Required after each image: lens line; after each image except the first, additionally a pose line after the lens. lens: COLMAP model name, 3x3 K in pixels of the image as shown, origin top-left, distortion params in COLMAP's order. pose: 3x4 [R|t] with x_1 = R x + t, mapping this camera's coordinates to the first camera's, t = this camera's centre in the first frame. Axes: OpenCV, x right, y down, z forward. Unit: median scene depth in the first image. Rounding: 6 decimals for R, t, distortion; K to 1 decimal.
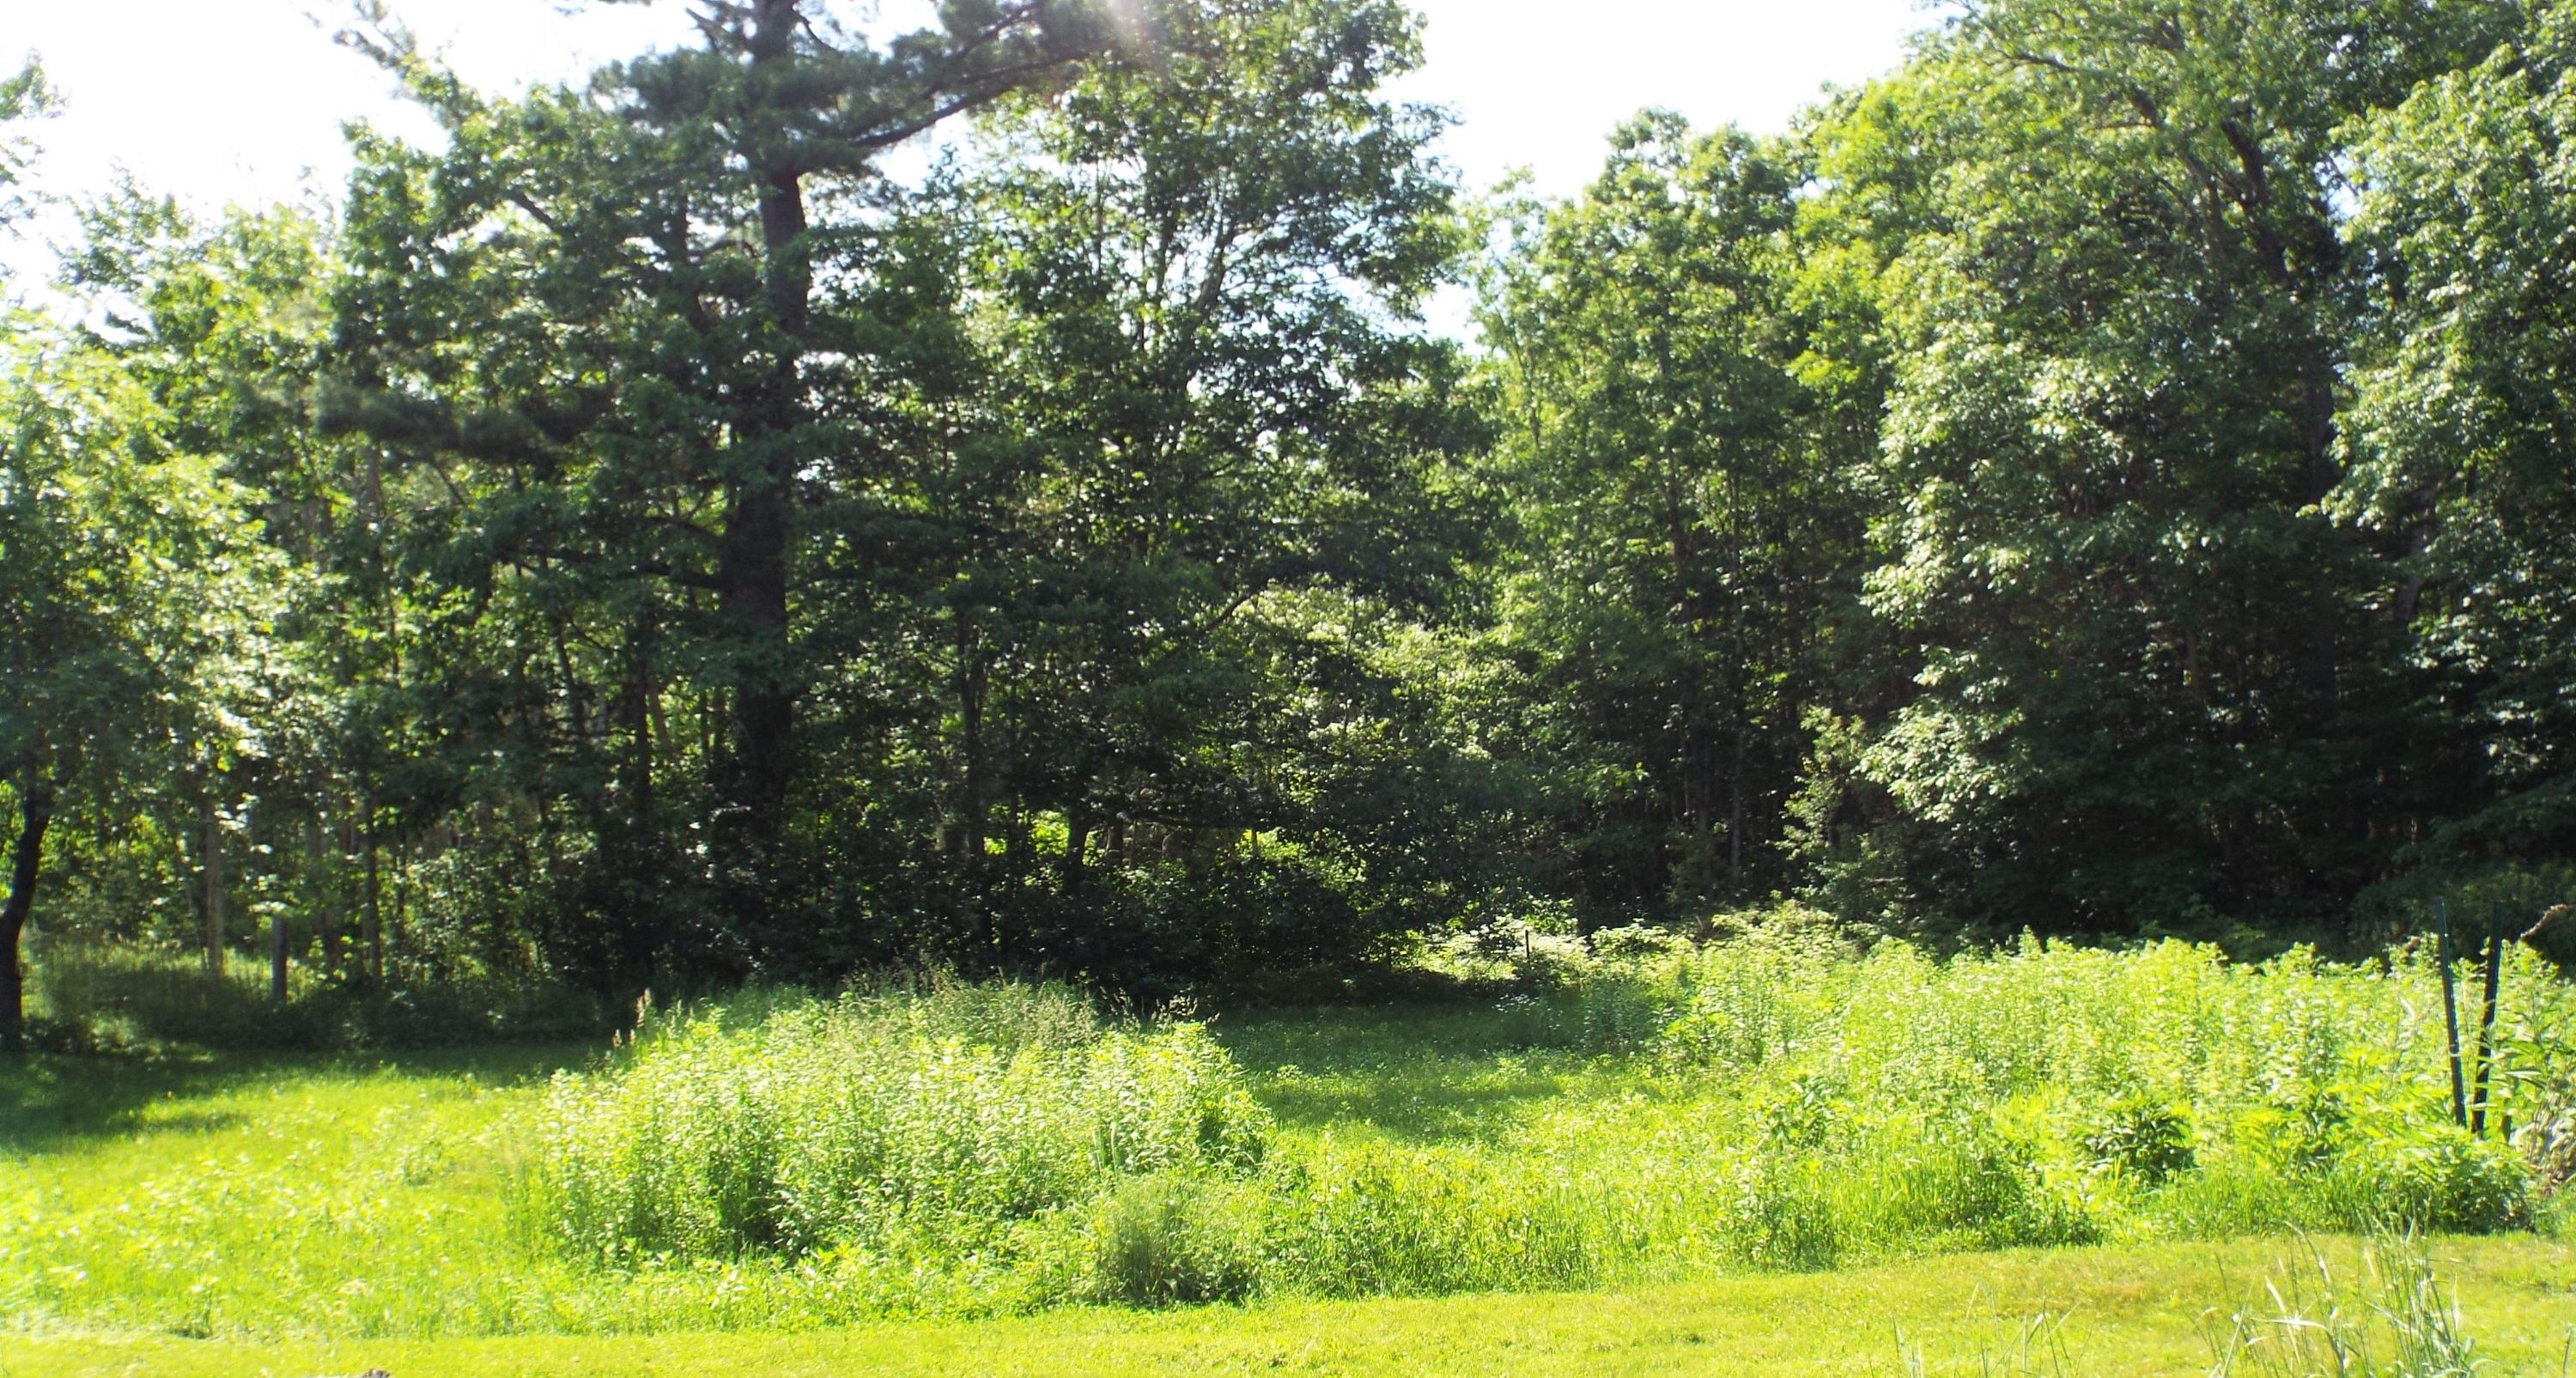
lens RADIAL K [[2102.5, 0, 1287.0], [0, 2102.5, 988.3], [0, 0, 1]] dist [-0.011942, -0.005604]
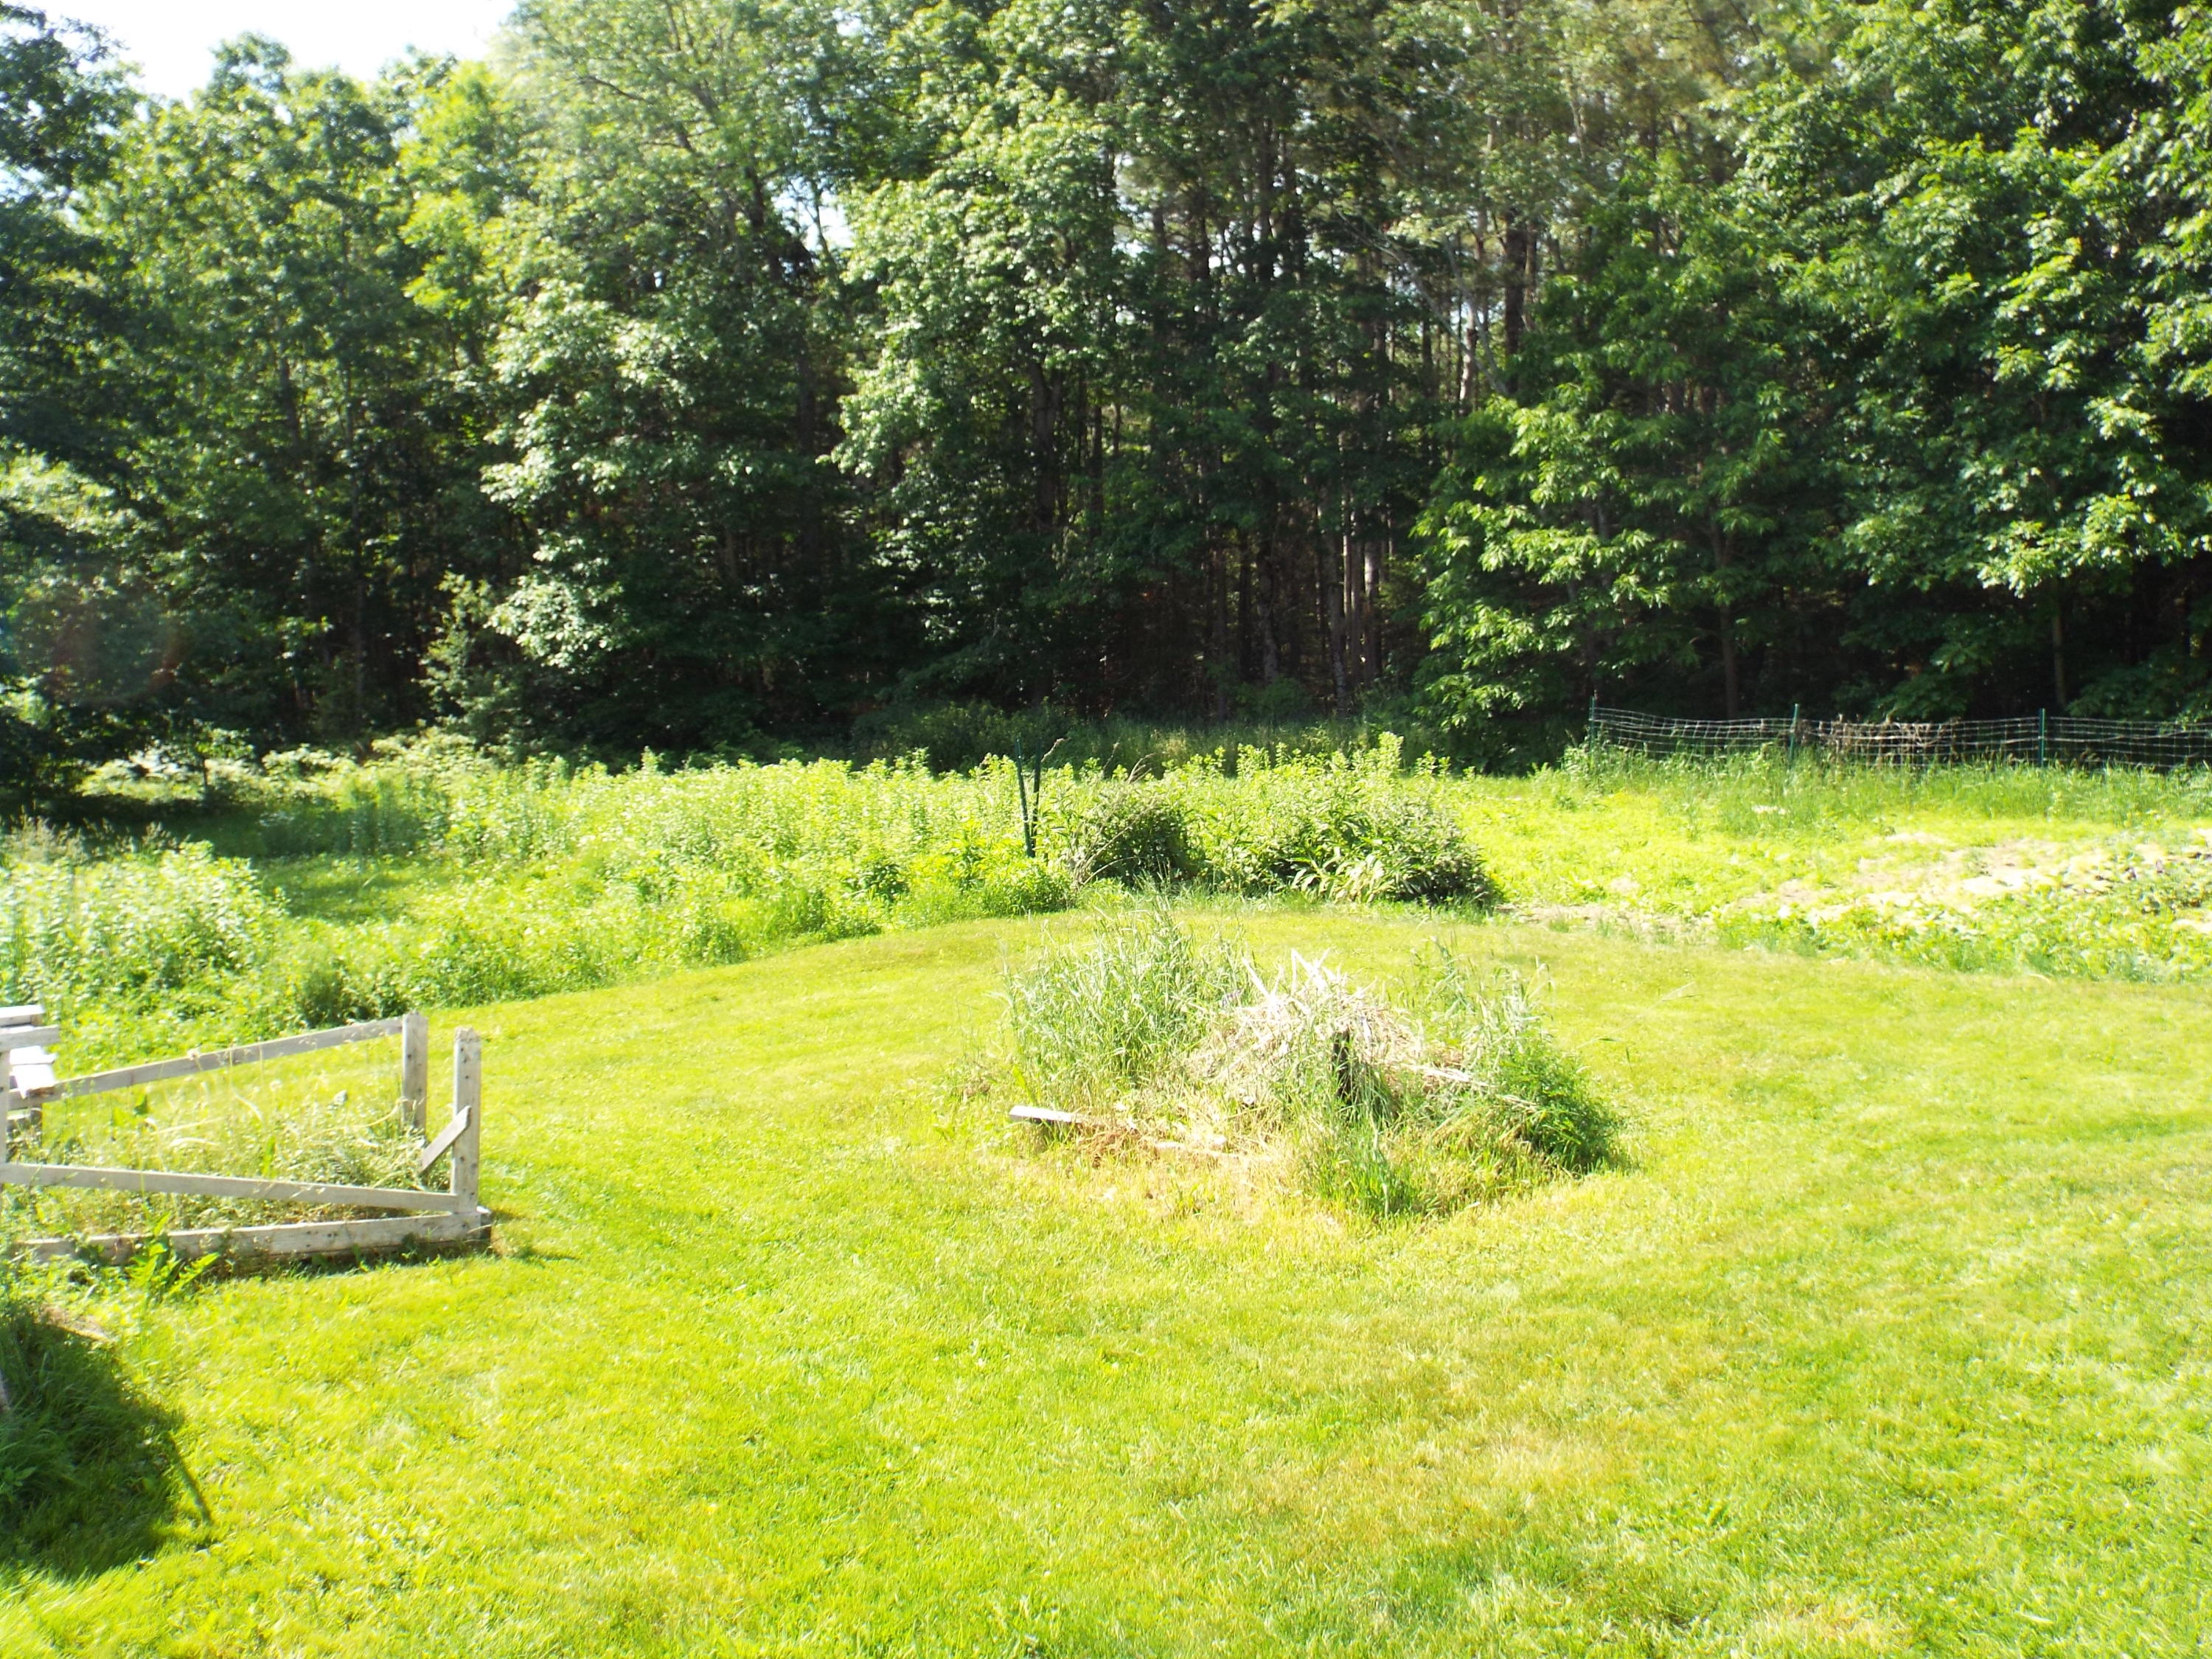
lens RADIAL K [[1813.8, 0, 1106.0], [0, 1813.8, 829.5], [0, 0, 1]] dist [0.007210, 0.012108]
pose [[0.789542, -0.044648, 0.612070, -0.112662], [0.031597, 0.998985, 0.032113, -0.004011], [-0.612882, -0.006015, 0.790151, -0.095180]]
